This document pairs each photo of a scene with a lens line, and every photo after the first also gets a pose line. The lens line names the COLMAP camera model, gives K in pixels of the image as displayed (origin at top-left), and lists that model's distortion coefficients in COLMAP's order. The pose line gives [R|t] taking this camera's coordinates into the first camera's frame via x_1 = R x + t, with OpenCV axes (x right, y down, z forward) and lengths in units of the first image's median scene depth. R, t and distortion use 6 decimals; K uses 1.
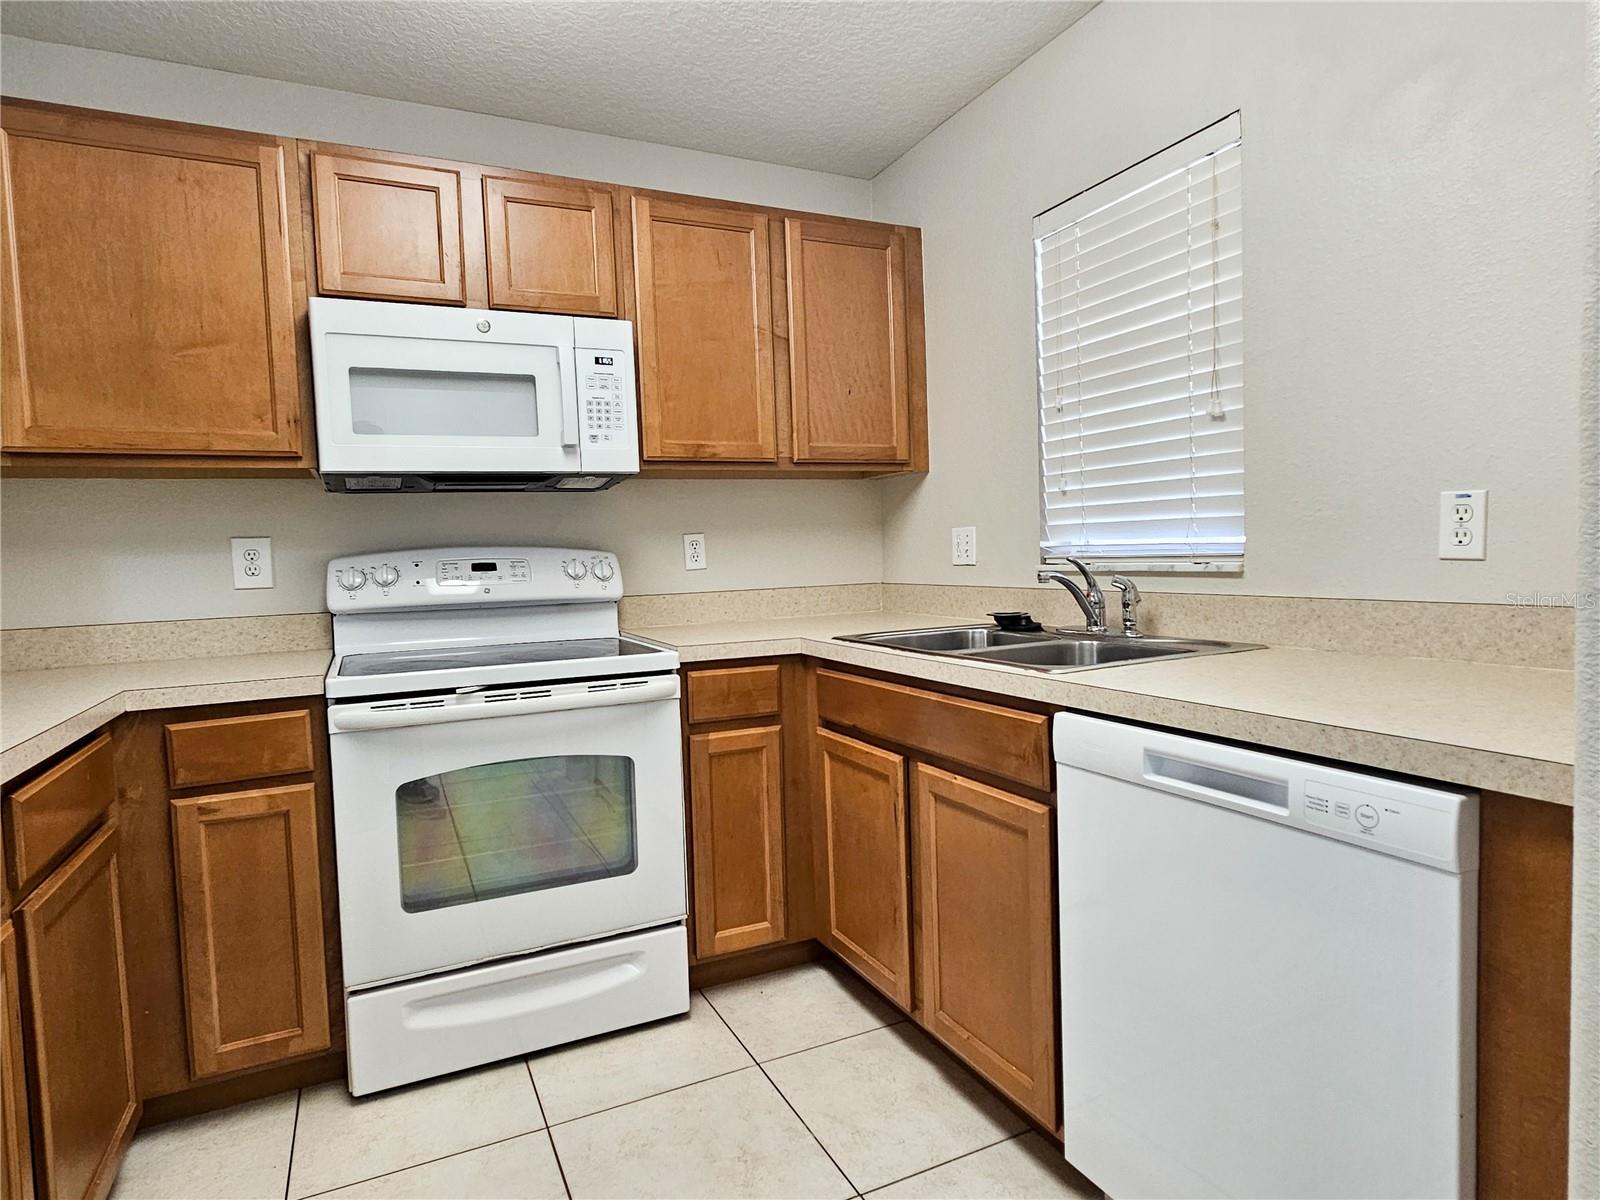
lens RADIAL K [[899.9, 0, 798.9], [0, 899.9, 602.4], [0, 0, 1]] dist [-0.004010, 0.004304]
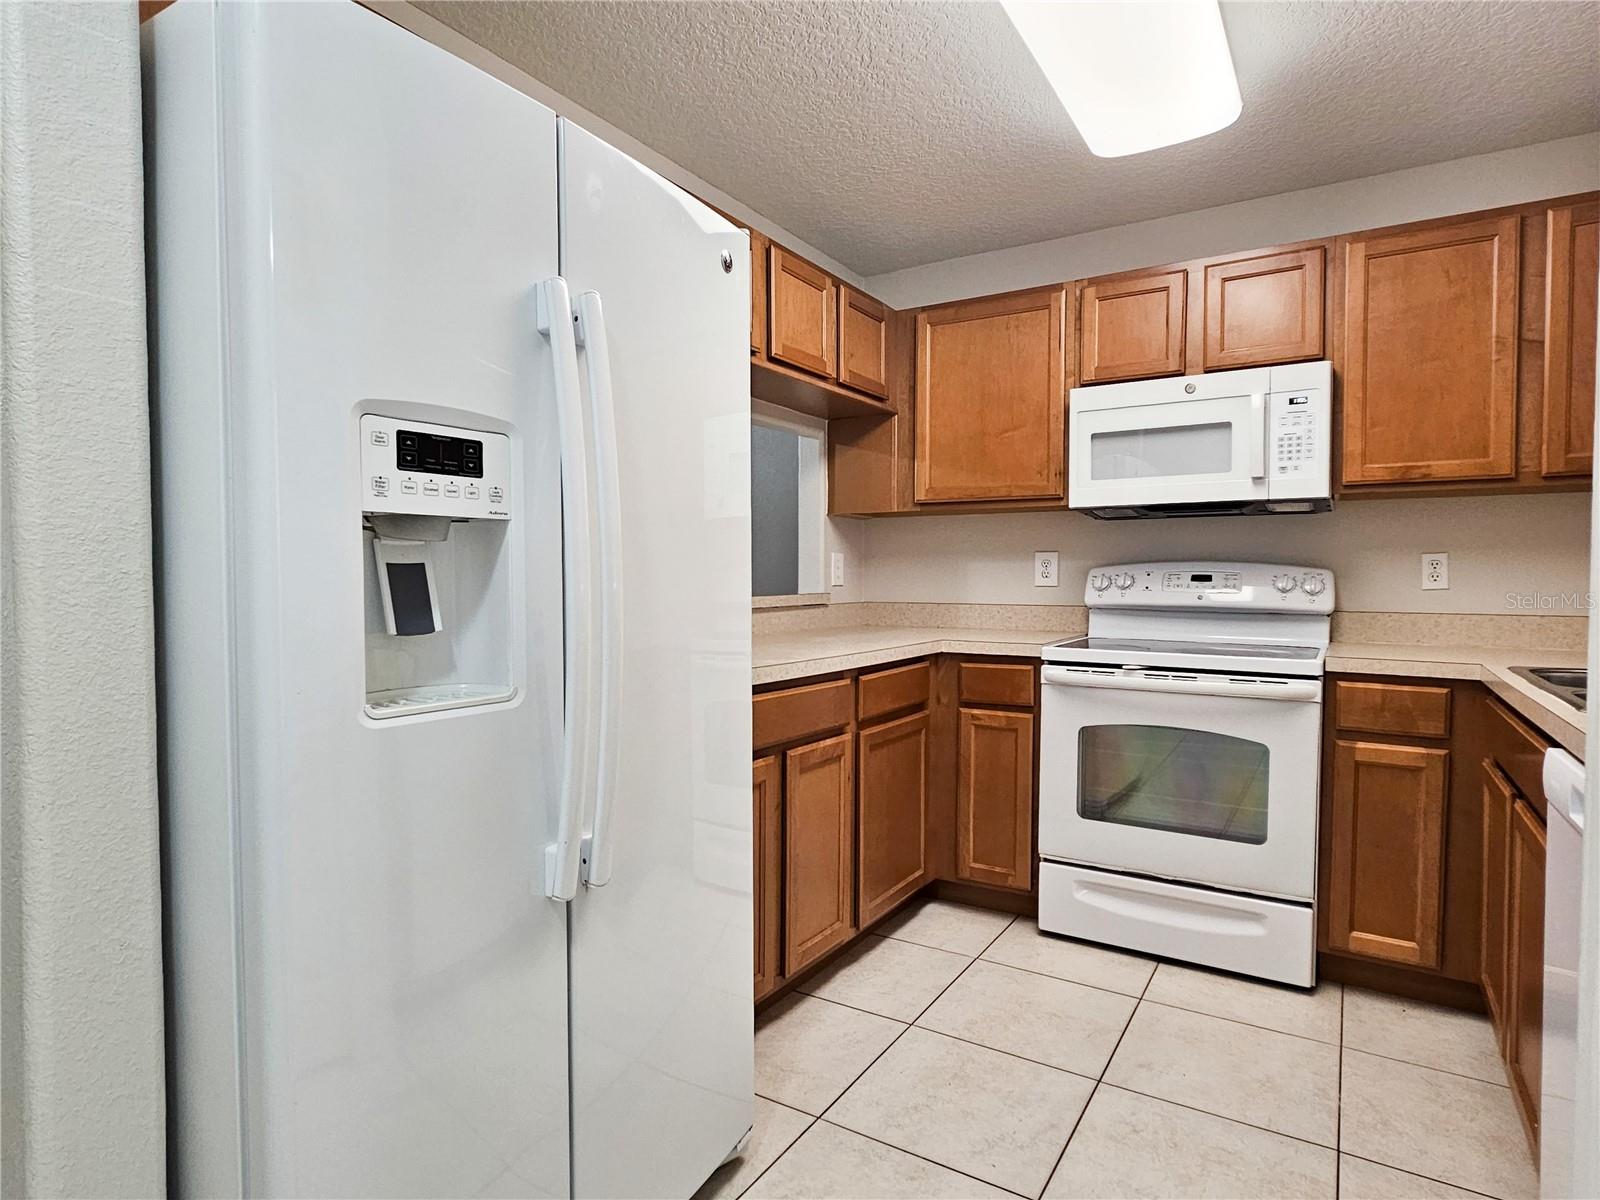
lens RADIAL K [[899.9, 0, 798.9], [0, 899.9, 602.4], [0, 0, 1]] dist [-0.004010, 0.004304]
pose [[0.538202, 0.061528, -0.840567, 0.431526], [-0.069524, 0.997174, 0.028476, -0.003262], [0.839943, 0.043114, 0.540959, -0.137490]]
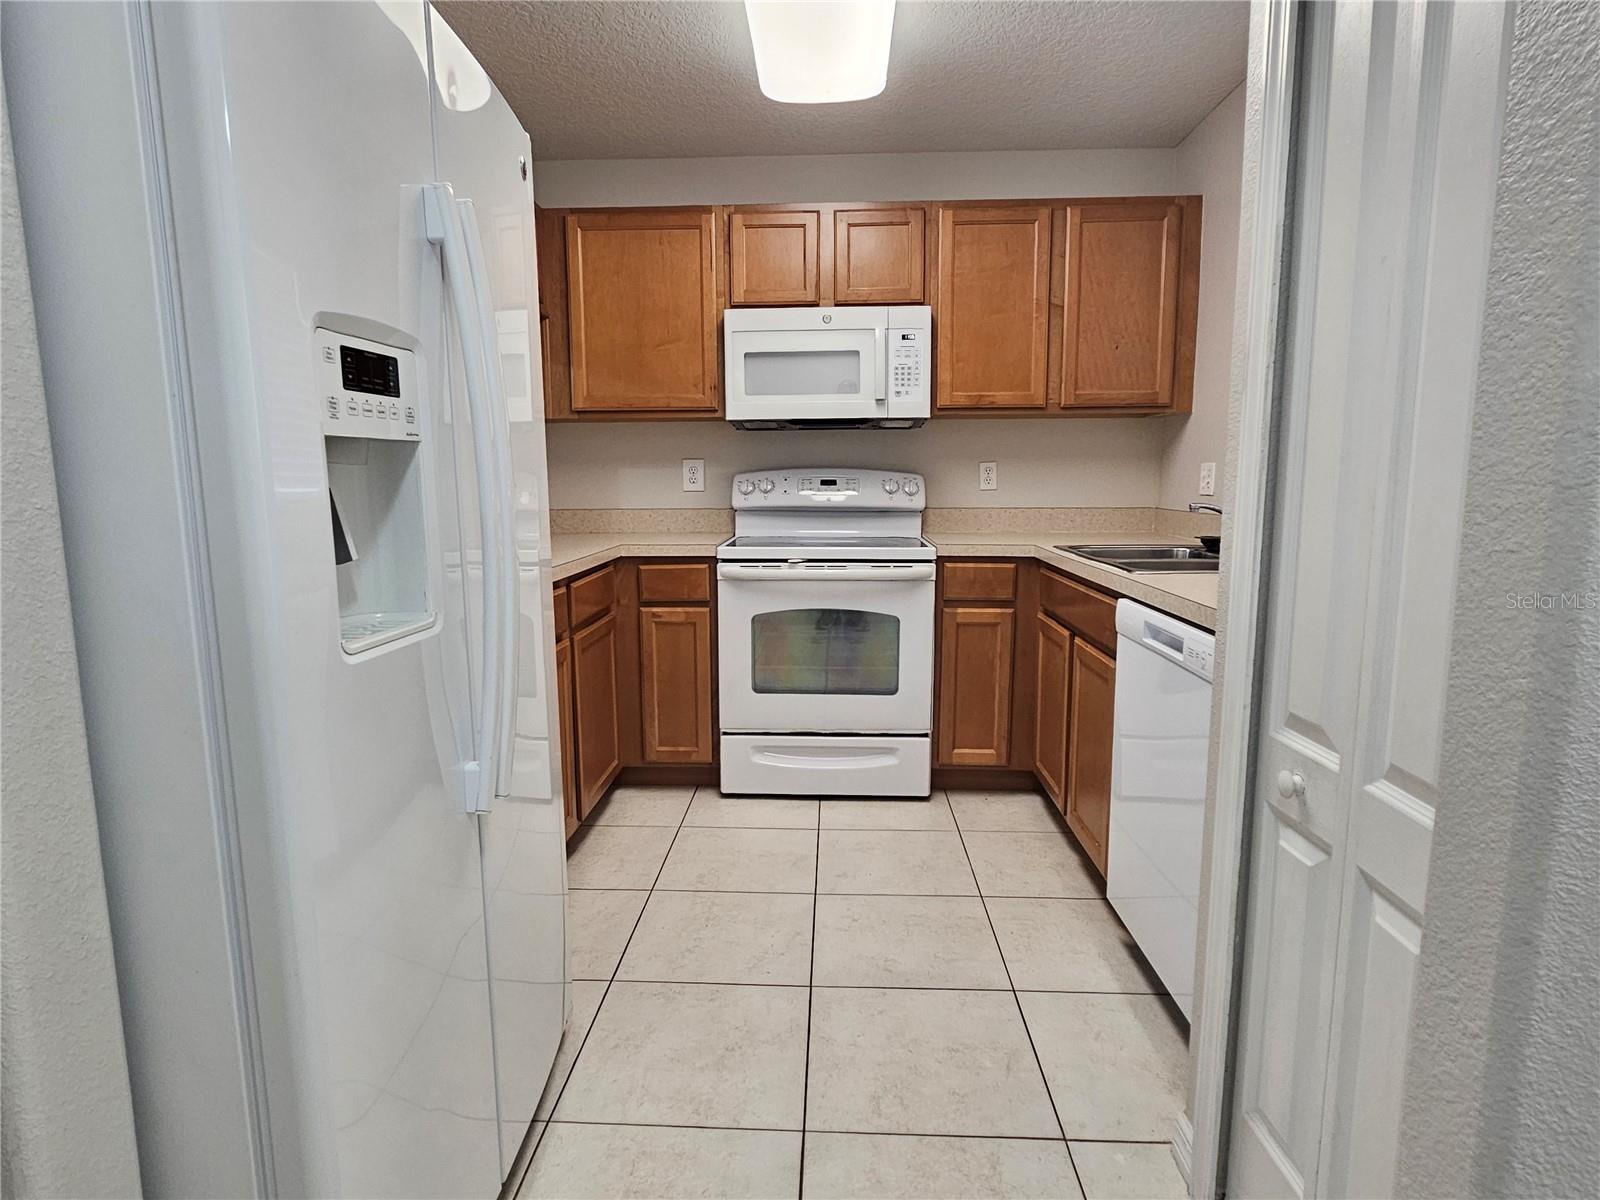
lens RADIAL K [[899.9, 0, 798.9], [0, 899.9, 602.4], [0, 0, 1]] dist [-0.004010, 0.004304]
pose [[0.882476, 0.096066, -0.460442, 0.328241], [-0.052550, 0.992929, 0.106447, 0.000487], [0.467412, -0.069741, 0.881284, -0.350674]]
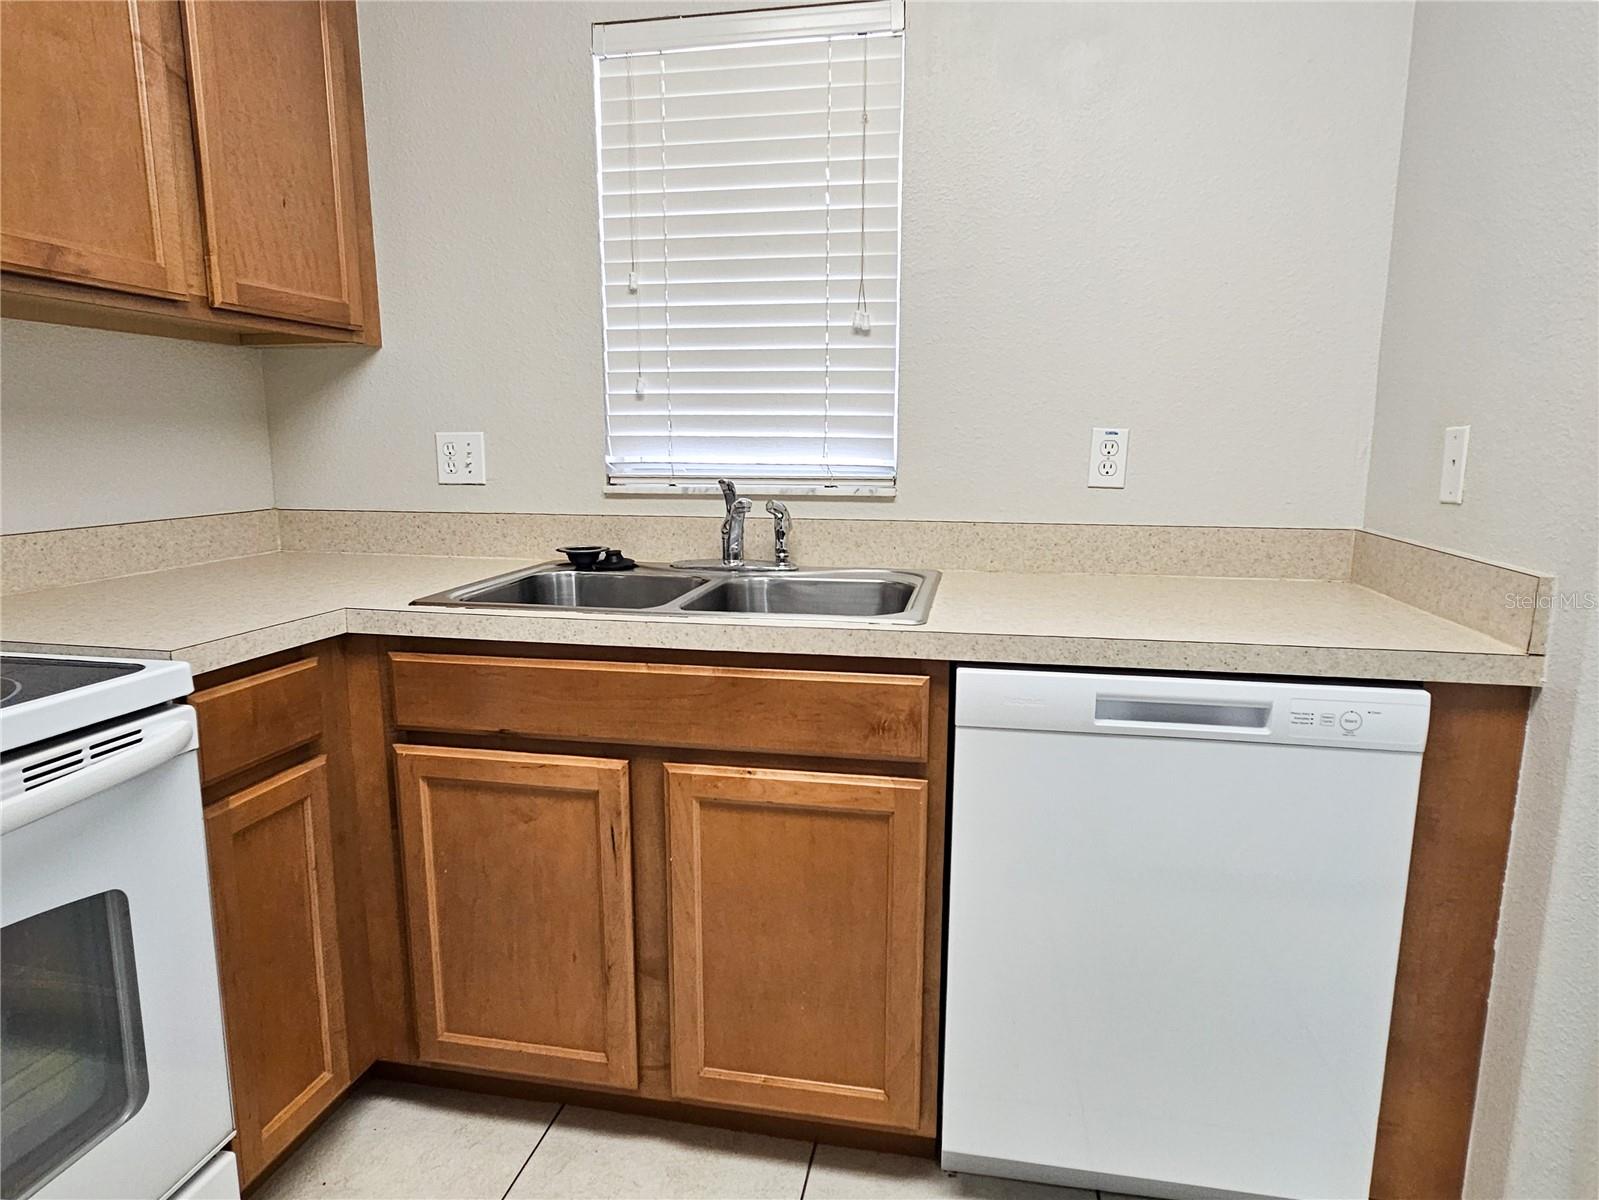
lens RADIAL K [[955.5, 0, 799.5], [0, 955.5, 600.0], [0, 0, 1]] dist [-0.002405, 0.001760]
pose [[0.599049, -0.098551, 0.794625, -0.343375], [0.022916, 0.994101, 0.106014, -0.029027], [-0.800384, -0.045298, 0.597773, 0.381019]]
